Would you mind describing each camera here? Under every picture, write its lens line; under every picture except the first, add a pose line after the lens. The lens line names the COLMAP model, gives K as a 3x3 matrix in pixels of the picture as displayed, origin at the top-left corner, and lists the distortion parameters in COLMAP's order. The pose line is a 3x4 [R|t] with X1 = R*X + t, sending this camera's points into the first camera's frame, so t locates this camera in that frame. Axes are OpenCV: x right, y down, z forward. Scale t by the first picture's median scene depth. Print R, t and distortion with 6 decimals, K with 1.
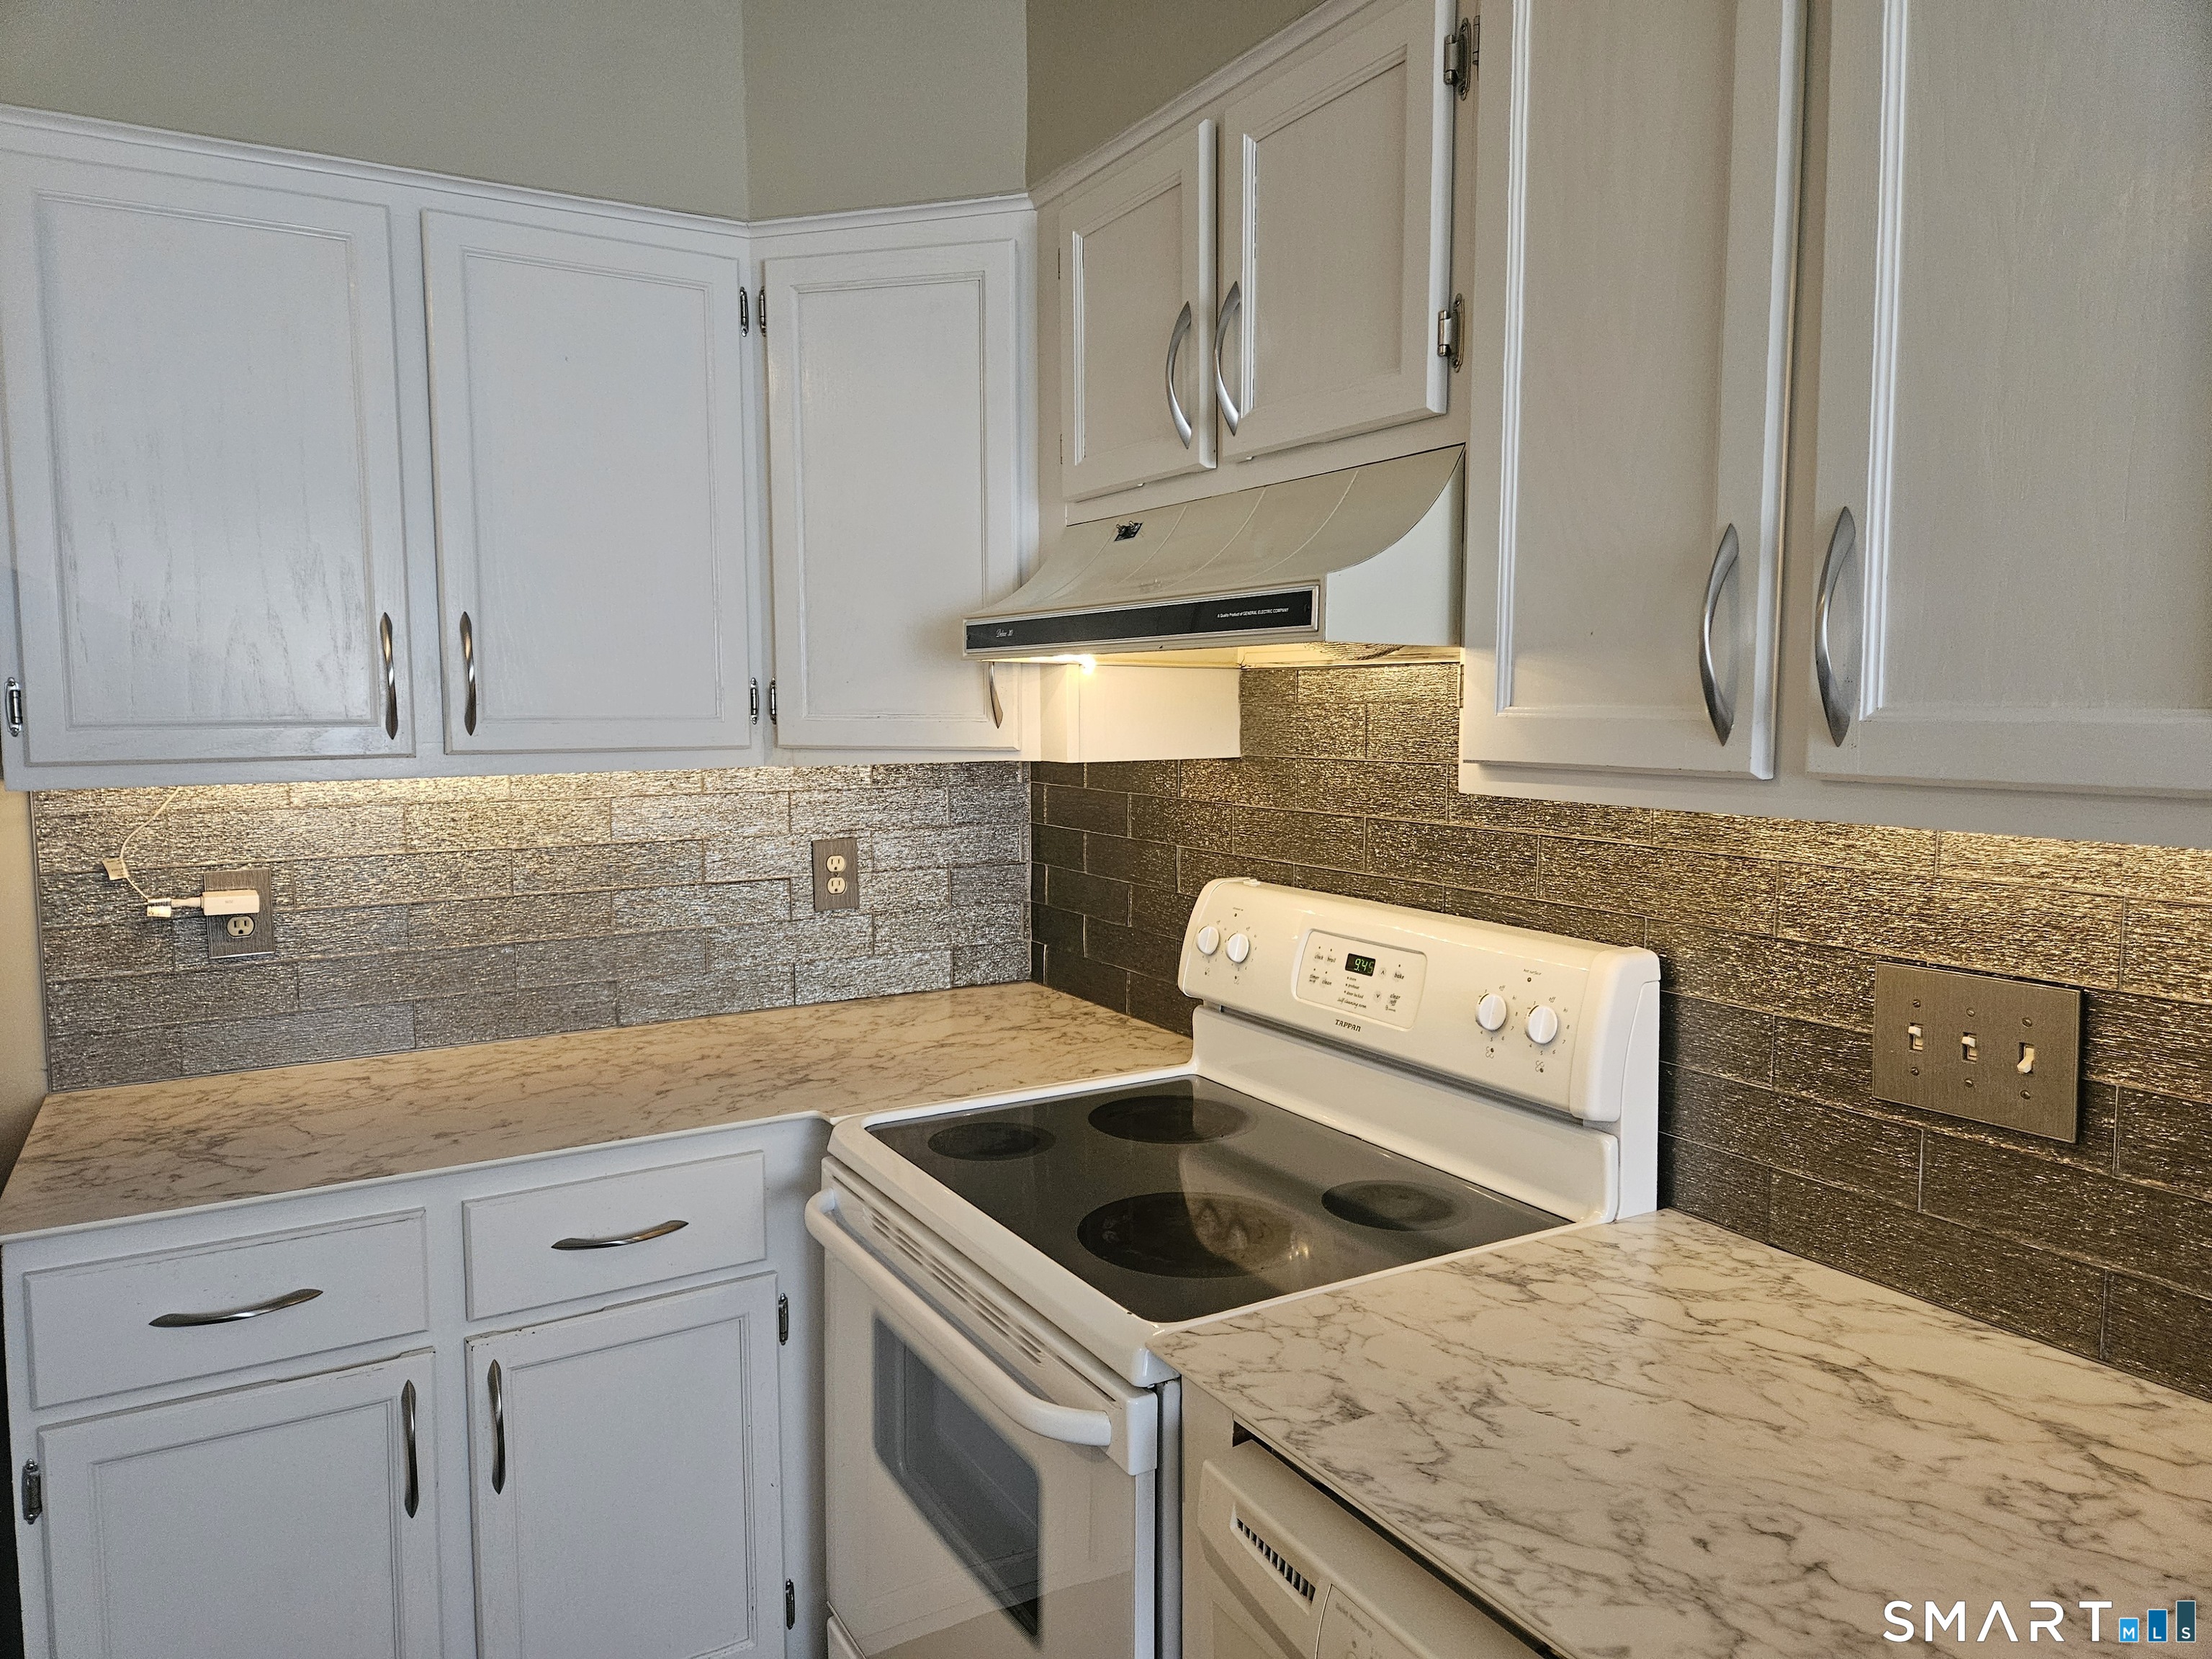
lens RADIAL K [[1473.1, 0, 1098.9], [0, 1473.1, 811.5], [0, 0, 1]] dist [0.009744, -0.012584]
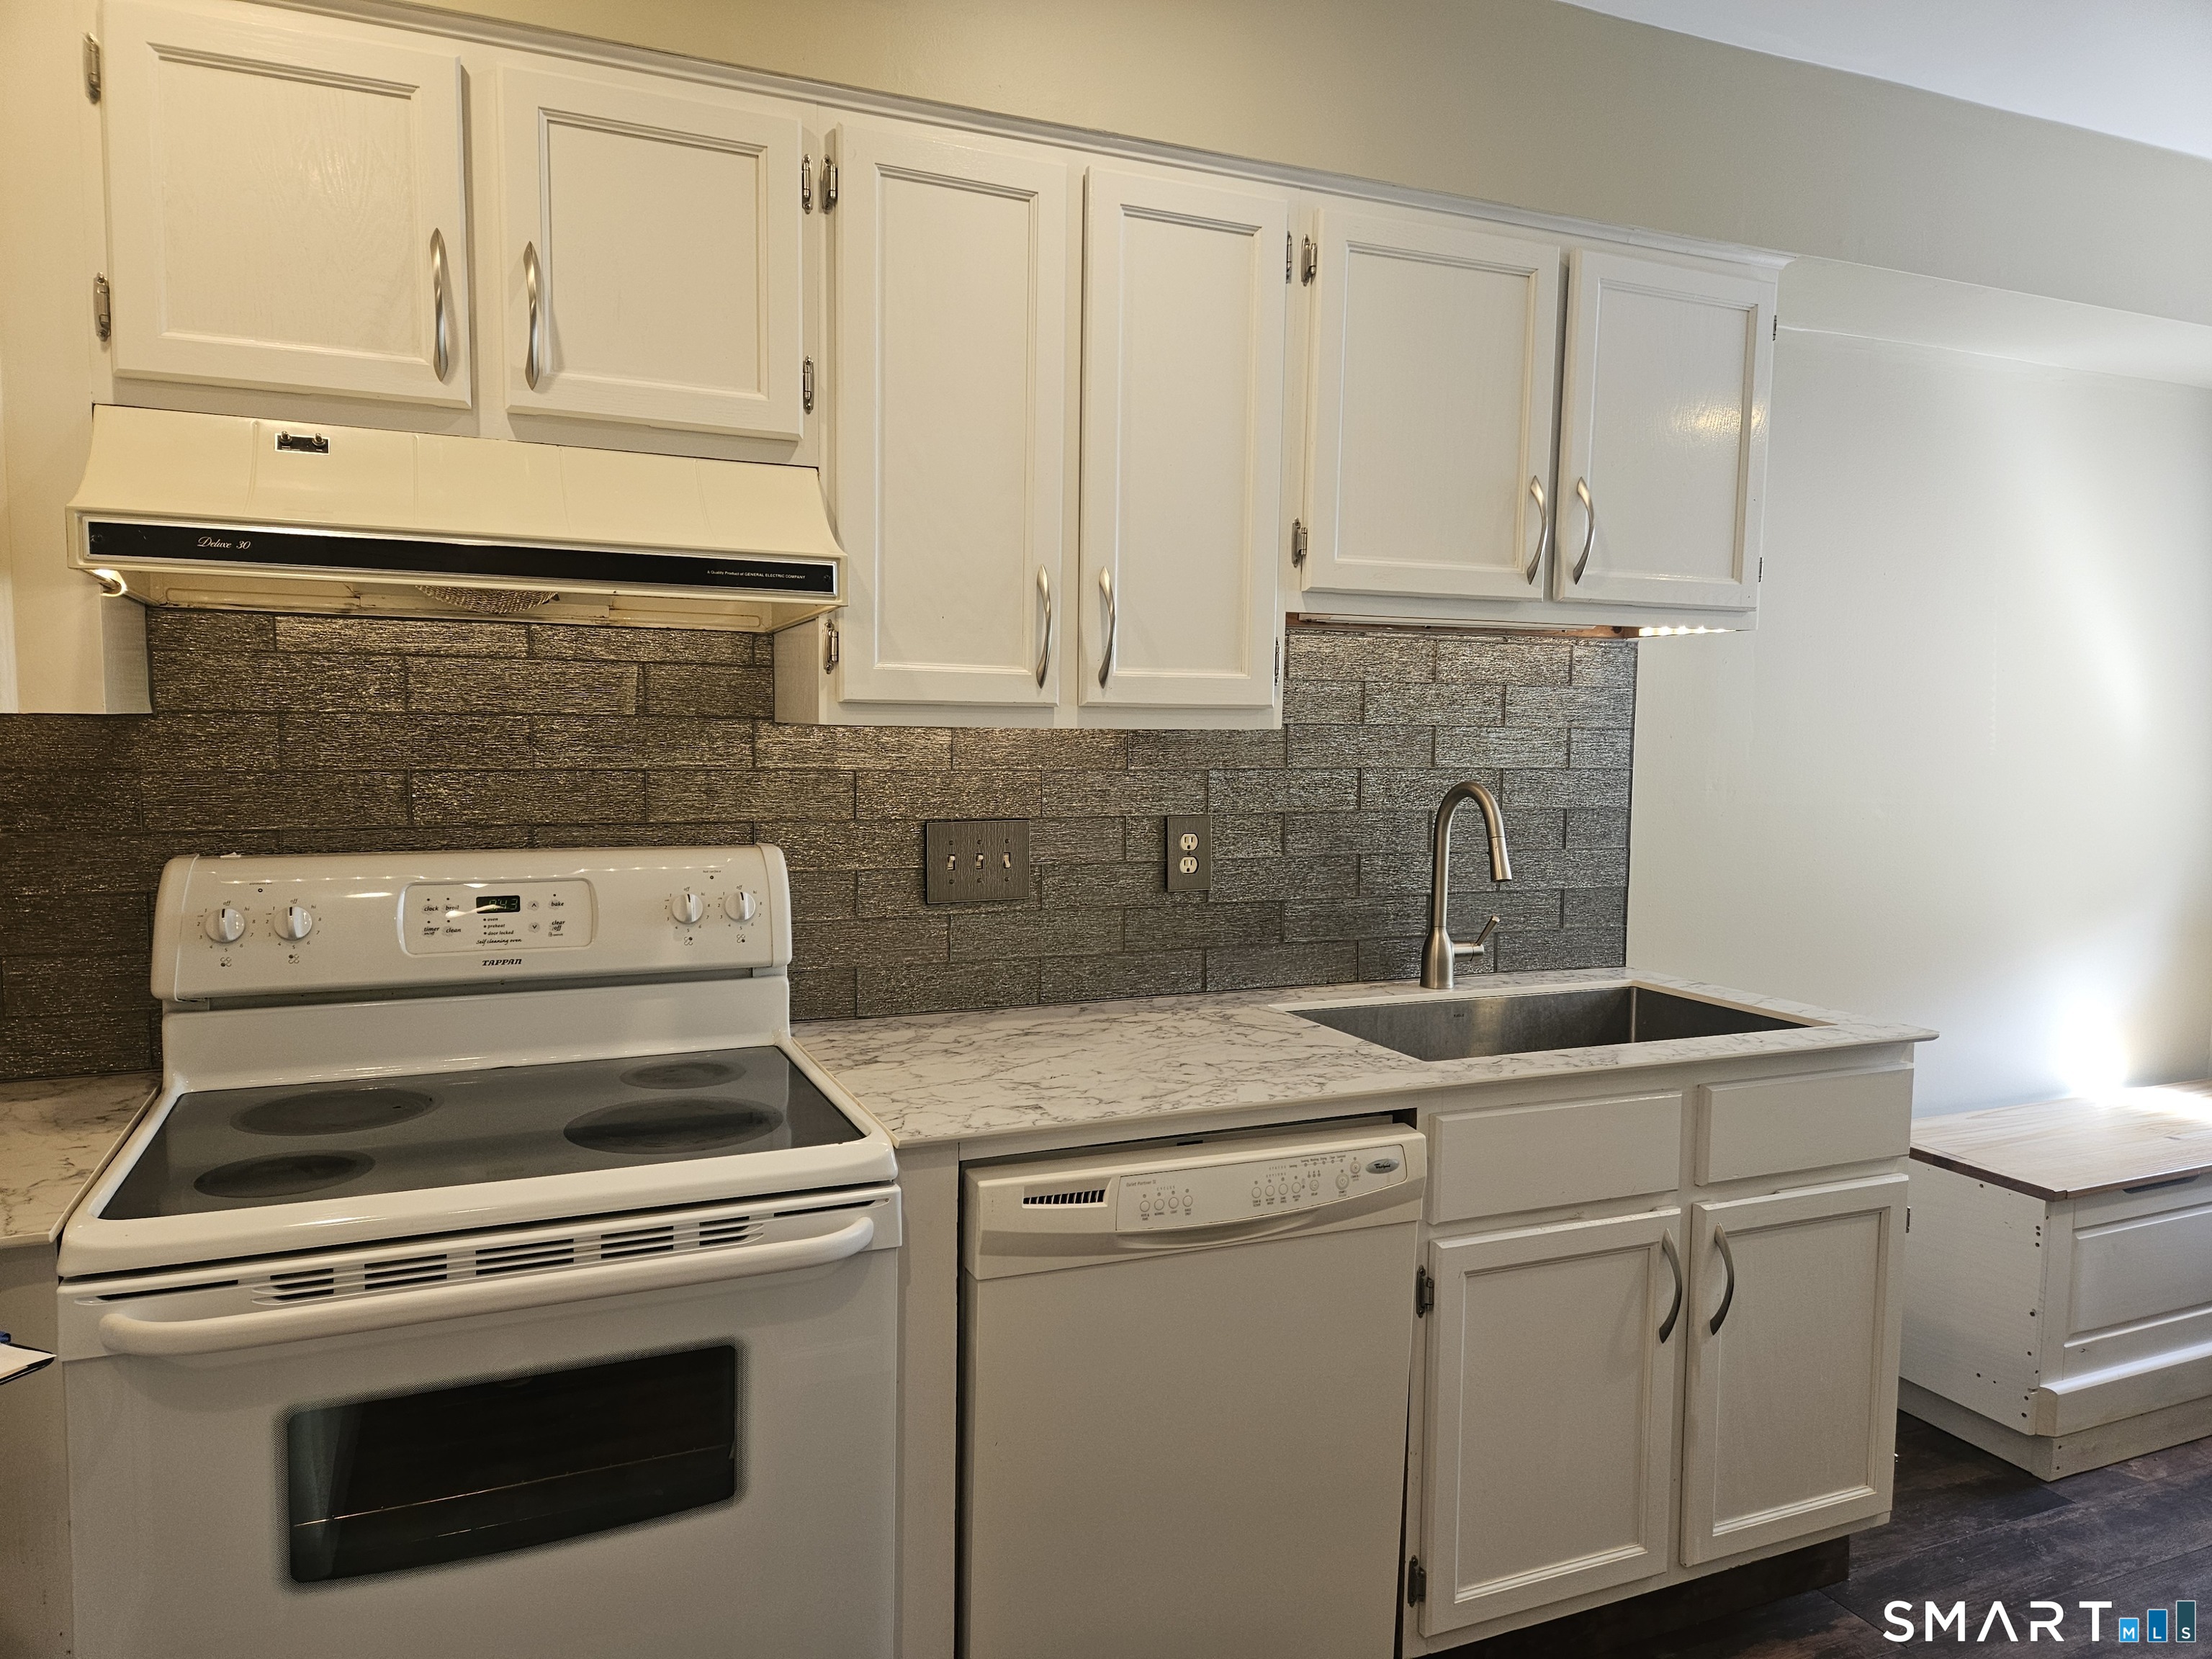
lens RADIAL K [[1473.1, 0, 1112.4], [0, 1473.1, 841.6], [0, 0, 1]] dist [0.009744, -0.012584]
pose [[0.093682, -0.075847, 0.992709, -0.907891], [0.061597, 0.995625, 0.070257, 0.013334], [-0.993695, 0.054567, 0.097944, 0.500448]]
